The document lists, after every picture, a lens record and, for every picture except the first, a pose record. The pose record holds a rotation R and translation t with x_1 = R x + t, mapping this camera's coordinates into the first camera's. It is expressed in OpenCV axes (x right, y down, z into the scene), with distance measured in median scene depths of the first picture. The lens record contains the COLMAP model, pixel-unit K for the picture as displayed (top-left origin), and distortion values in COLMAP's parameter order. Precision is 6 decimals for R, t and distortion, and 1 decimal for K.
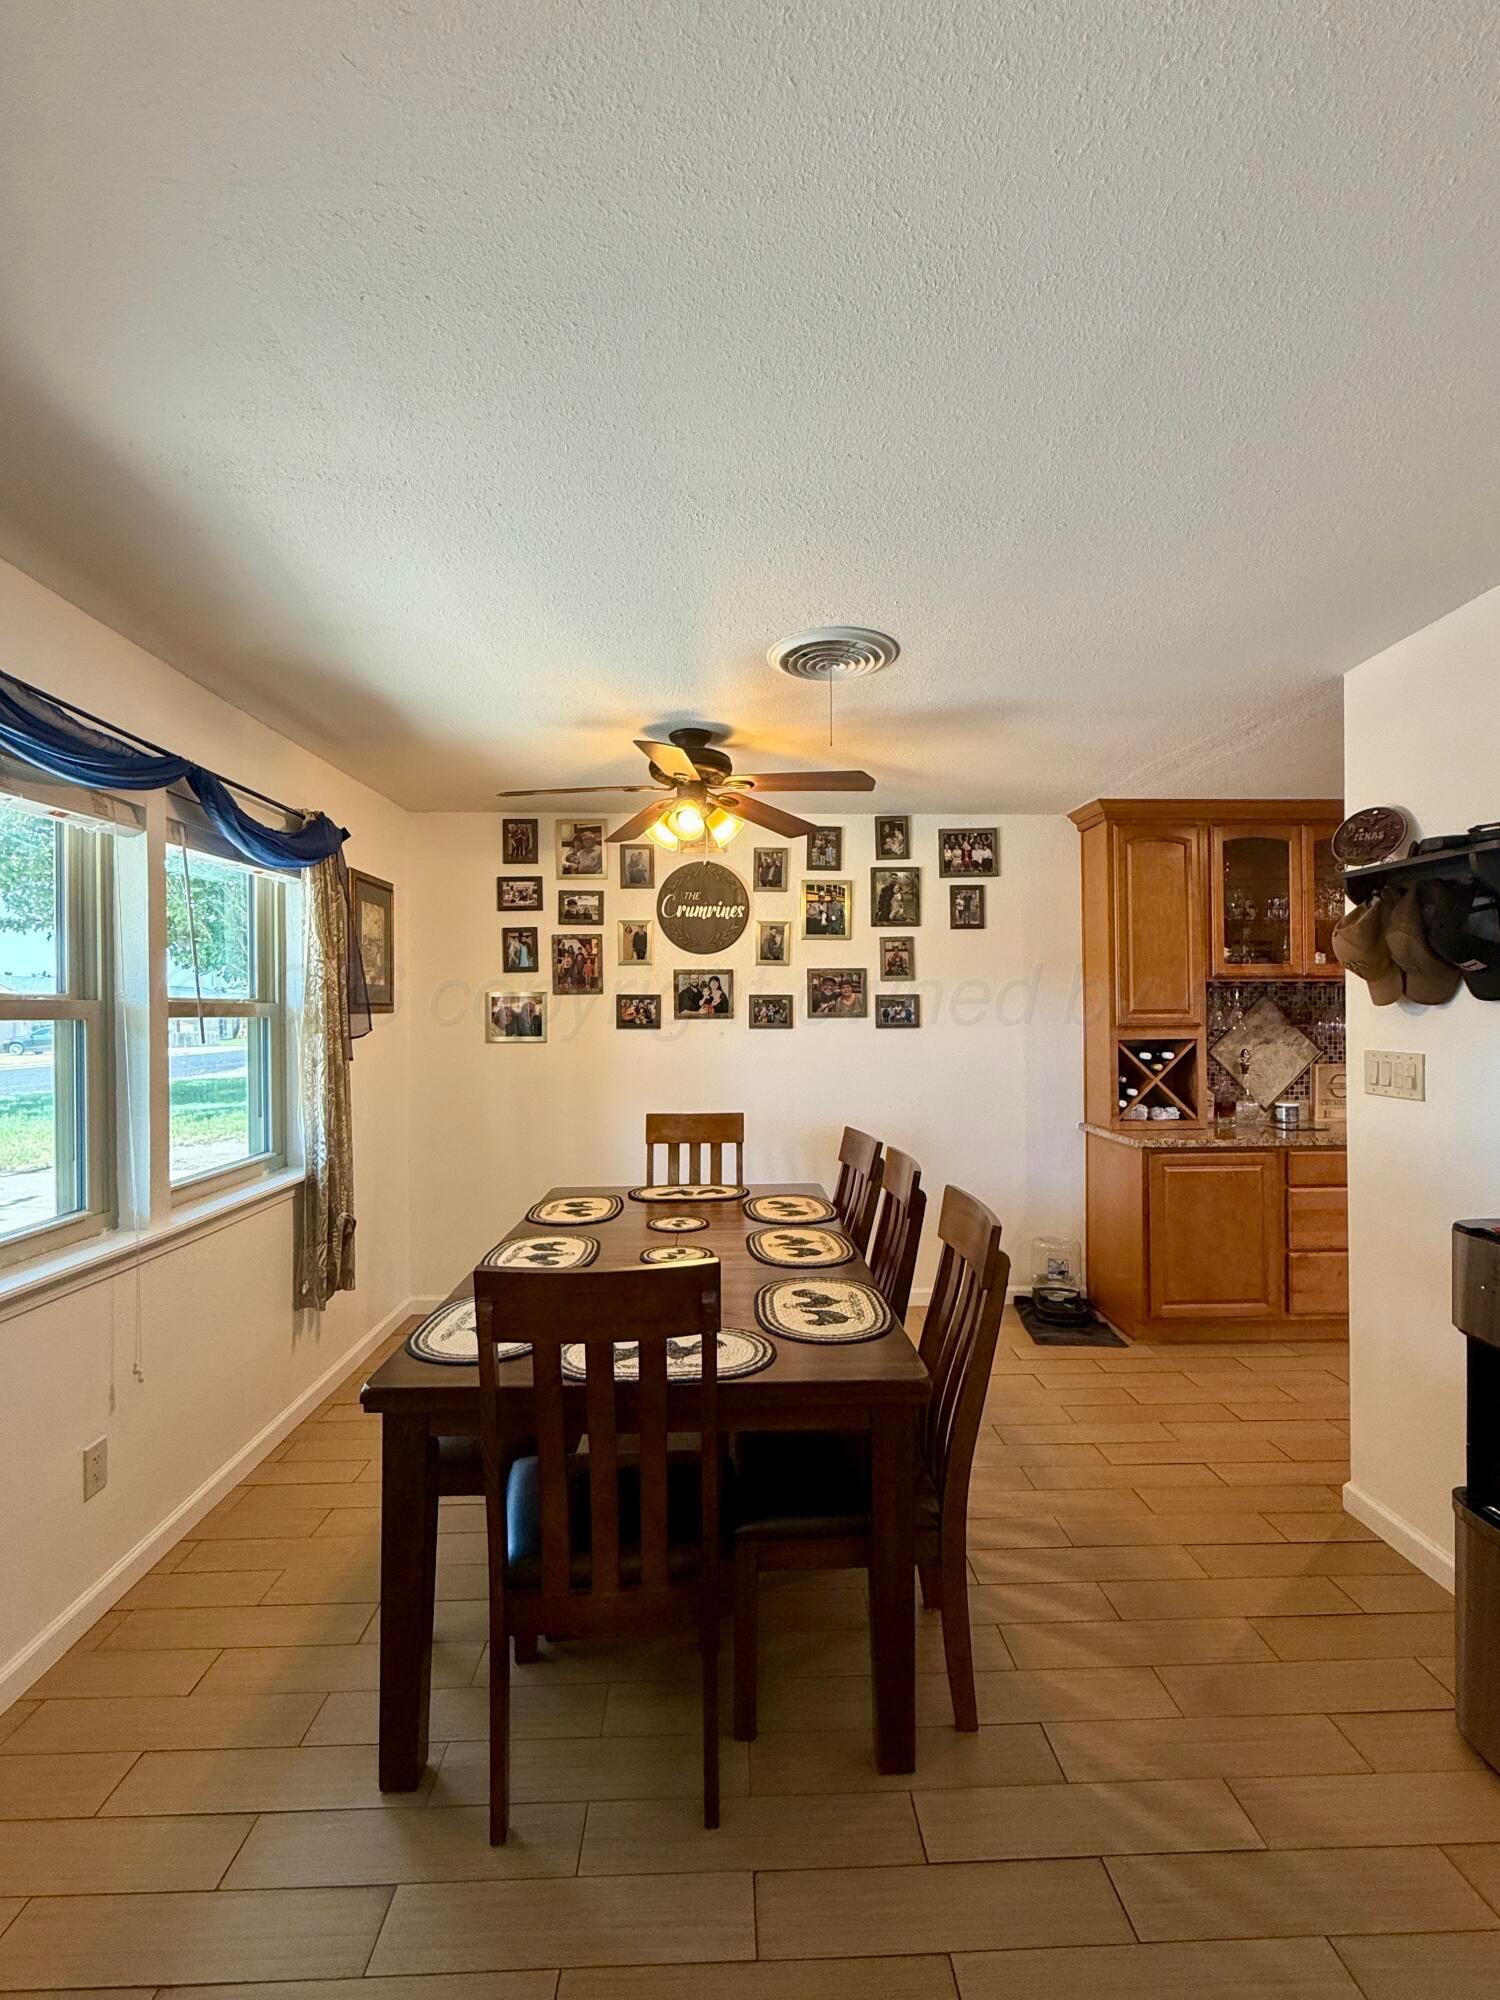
lens RADIAL K [[938.9, 0, 750.0], [0, 938.9, 1000.0], [0, 0, 1]] dist [-0.000255, -0.000158]
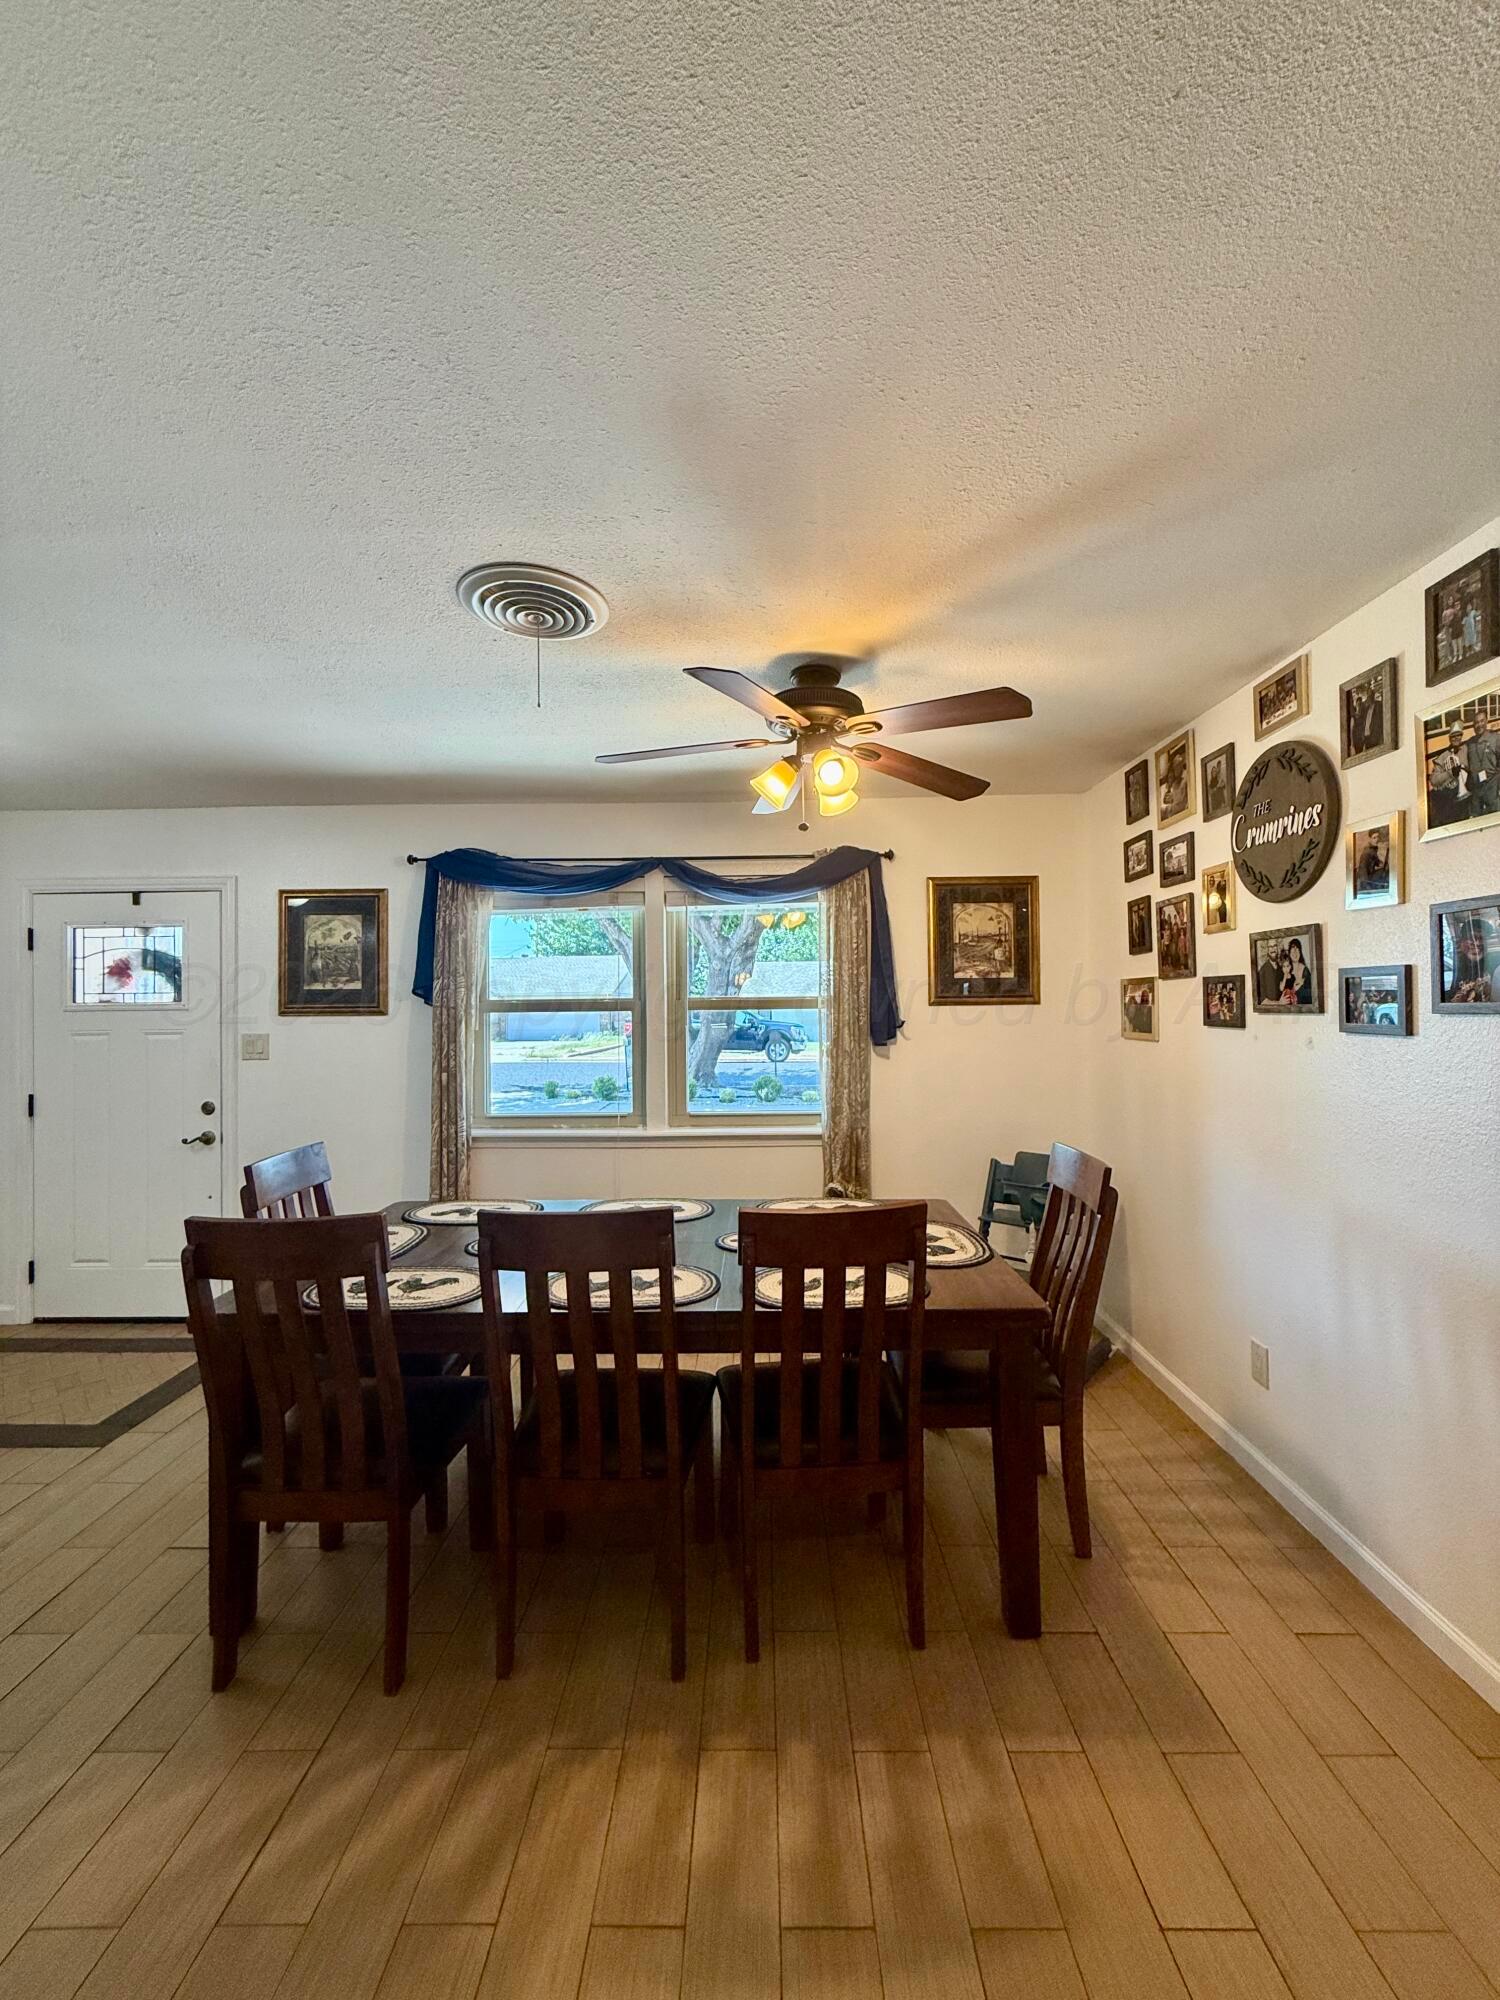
lens RADIAL K [[798.9, 0, 750.0], [0, 798.9, 1000.0], [0, 0, 1]] dist [-0.000349, -0.000027]
pose [[-0.050270, -0.004451, -0.998726, 0.461466], [0.020355, 0.999778, -0.005480, 0.007457], [0.998528, -0.020605, -0.050168, 0.694712]]
